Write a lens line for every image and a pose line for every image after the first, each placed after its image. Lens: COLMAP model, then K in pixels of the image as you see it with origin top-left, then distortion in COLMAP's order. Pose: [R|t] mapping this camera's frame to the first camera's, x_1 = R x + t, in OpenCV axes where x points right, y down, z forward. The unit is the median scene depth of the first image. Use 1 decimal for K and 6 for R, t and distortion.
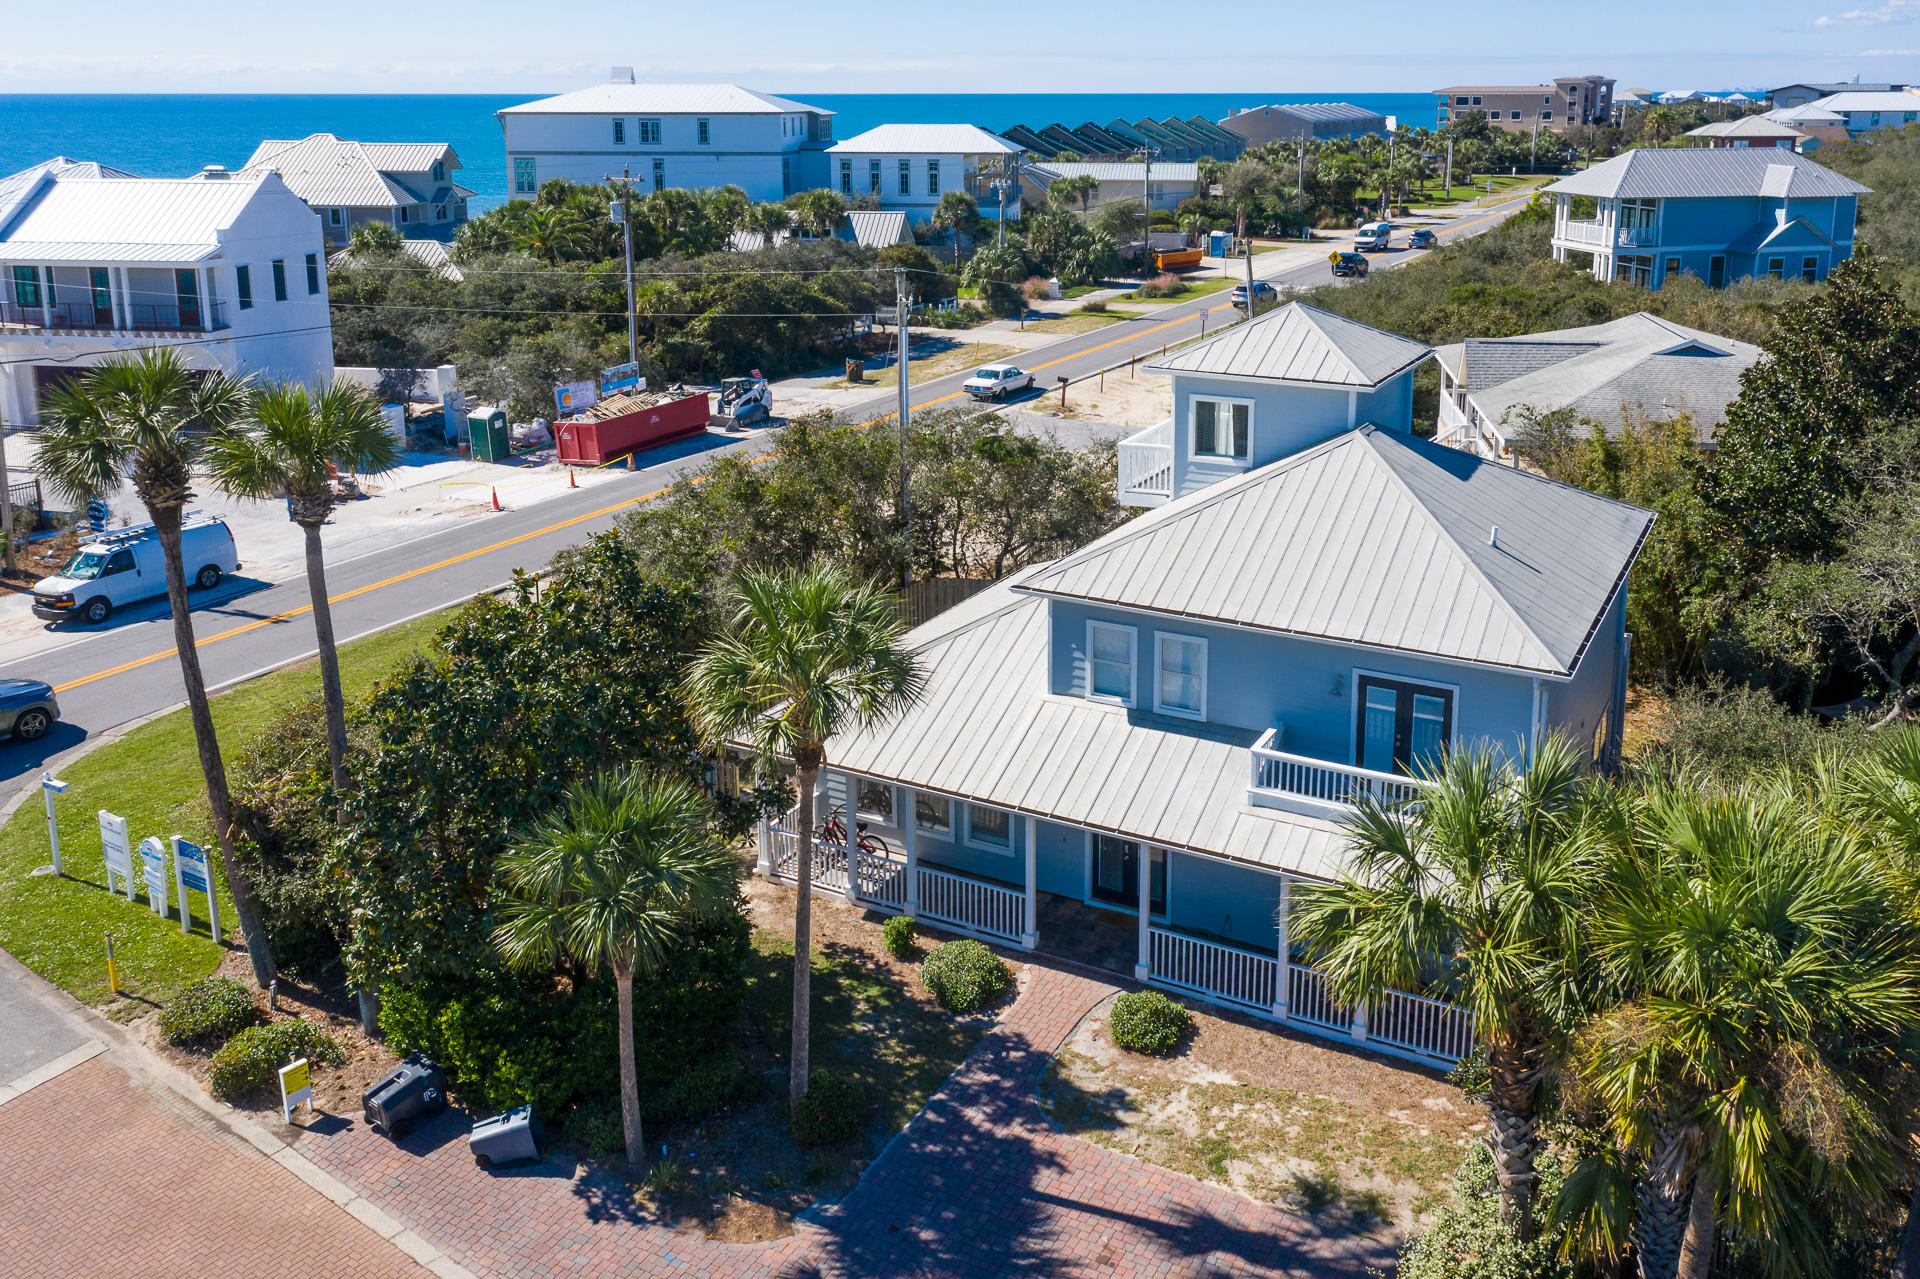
lens RADIAL K [[1666.0, 0, 954.4], [0, 1666.0, 403.9], [0, 0, 1]] dist [-0.020923, 0.003925]
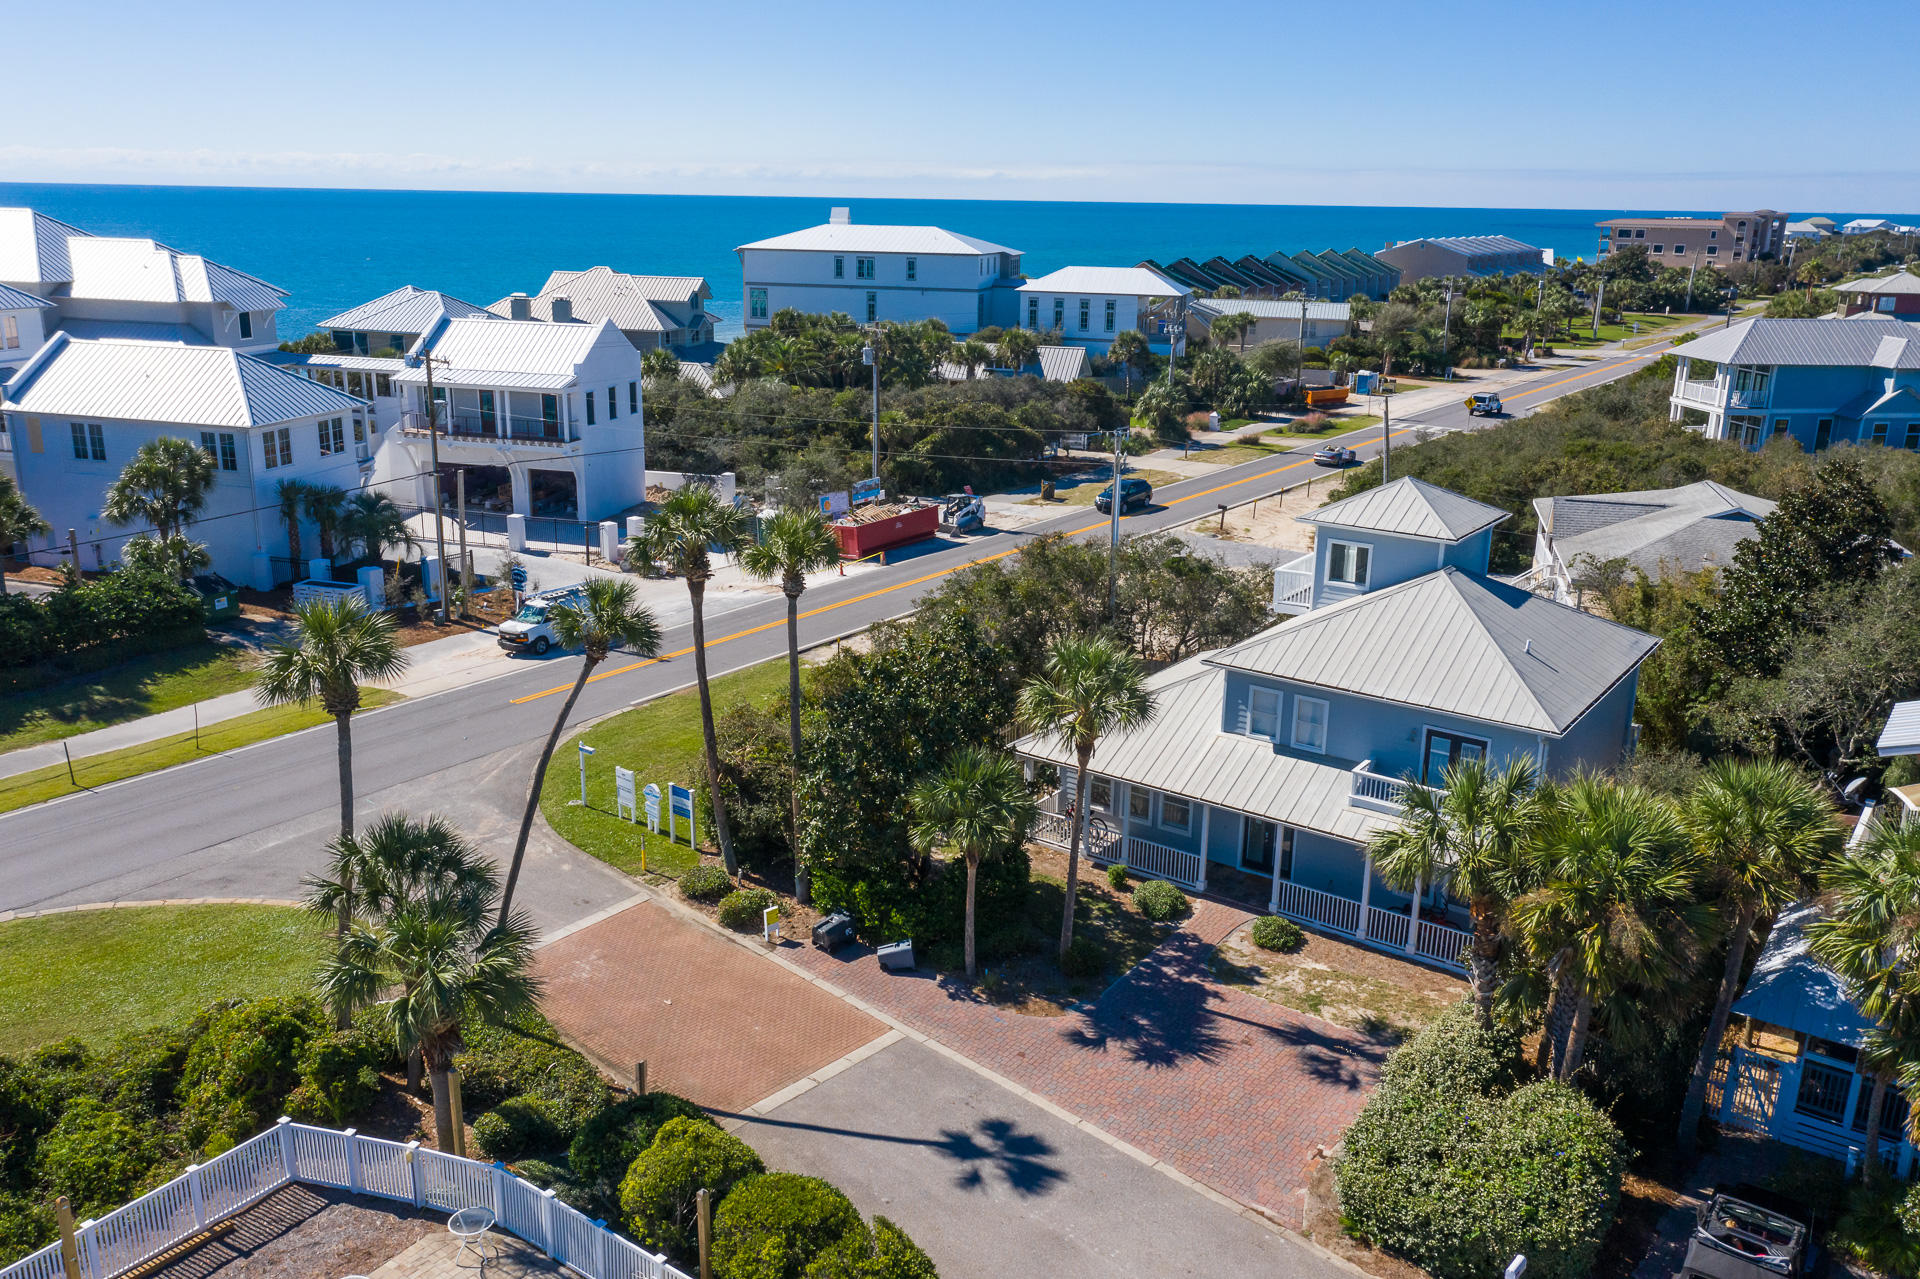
lens RADIAL K [[1484.2, 0, 926.6], [0, 1484.2, 605.5], [0, 0, 1]] dist [-0.008661, -0.003487]
pose [[0.991181, 0.055173, -0.120482, -0.047556], [-0.047303, 0.996615, 0.067239, -0.018513], [0.123784, -0.060947, 0.990436, -0.333729]]
